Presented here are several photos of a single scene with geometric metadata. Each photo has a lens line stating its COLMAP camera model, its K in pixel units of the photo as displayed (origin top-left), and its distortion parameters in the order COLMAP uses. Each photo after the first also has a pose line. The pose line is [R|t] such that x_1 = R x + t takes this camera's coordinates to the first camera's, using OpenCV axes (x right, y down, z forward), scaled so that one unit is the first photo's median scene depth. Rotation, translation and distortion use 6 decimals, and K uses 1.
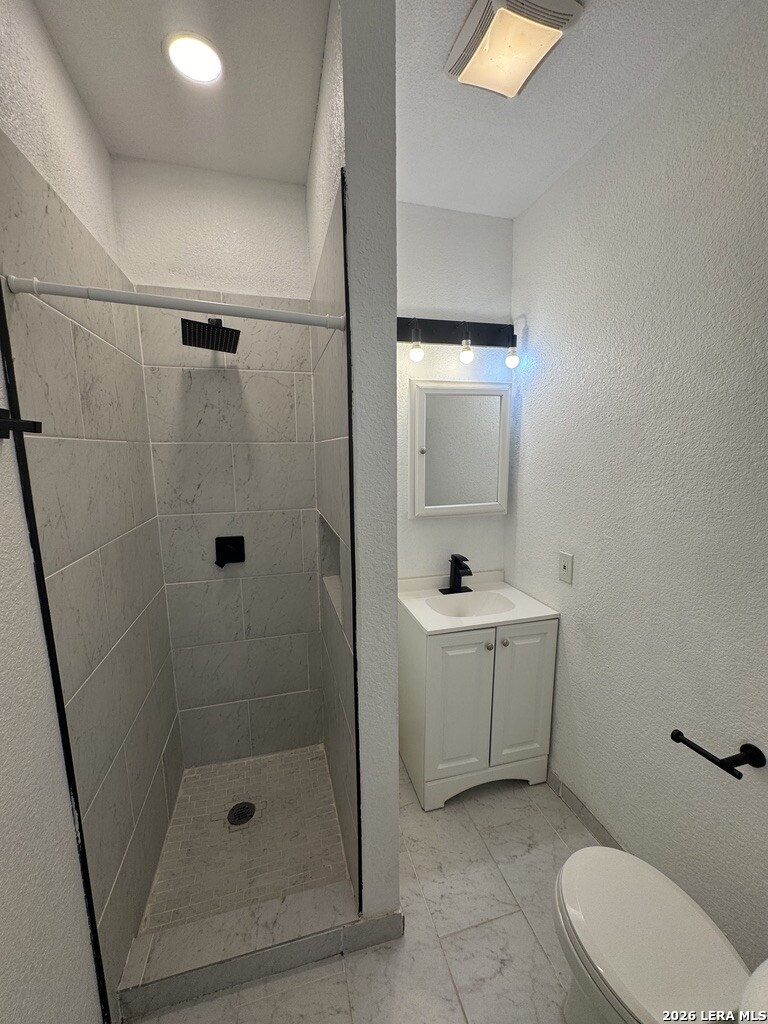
lens RADIAL K [[406.5, 0, 384.0], [0, 406.5, 512.0], [0, 0, 1]] dist [-0.007359, 0.000229]
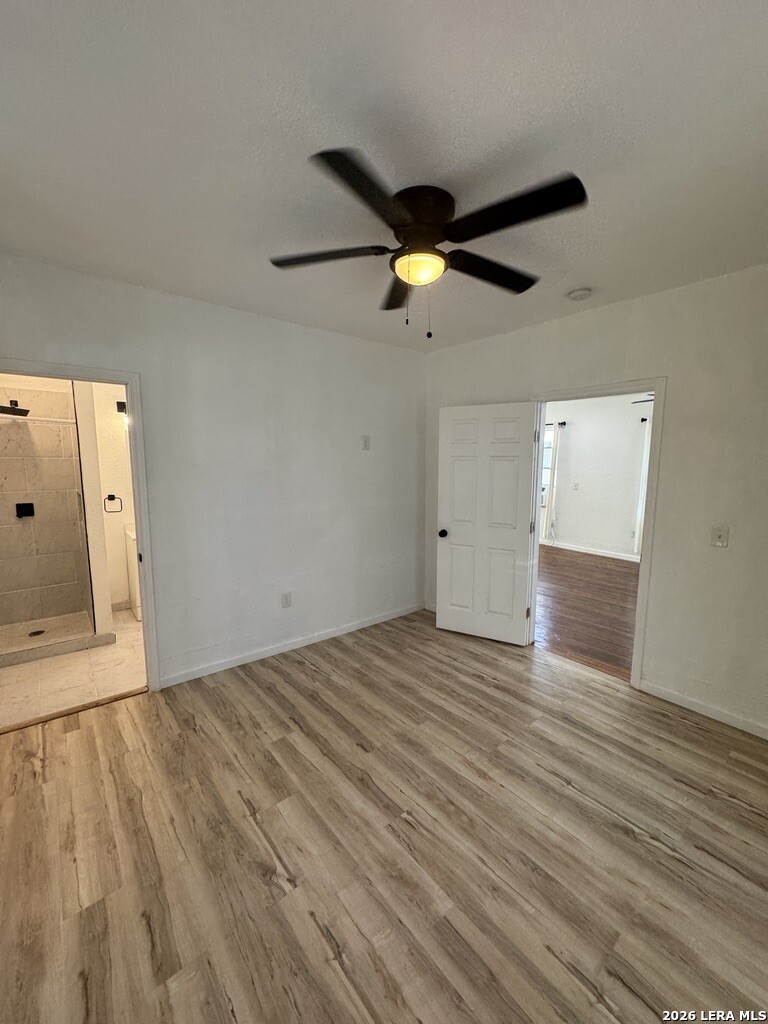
lens RADIAL K [[406.5, 0, 384.0], [0, 406.5, 512.0], [0, 0, 1]] dist [-0.007359, 0.000229]
pose [[0.913052, -0.039631, 0.405913, 0.452021], [0.051957, 0.998461, -0.019386, 0.240594], [-0.404520, 0.038790, 0.913706, -1.616382]]
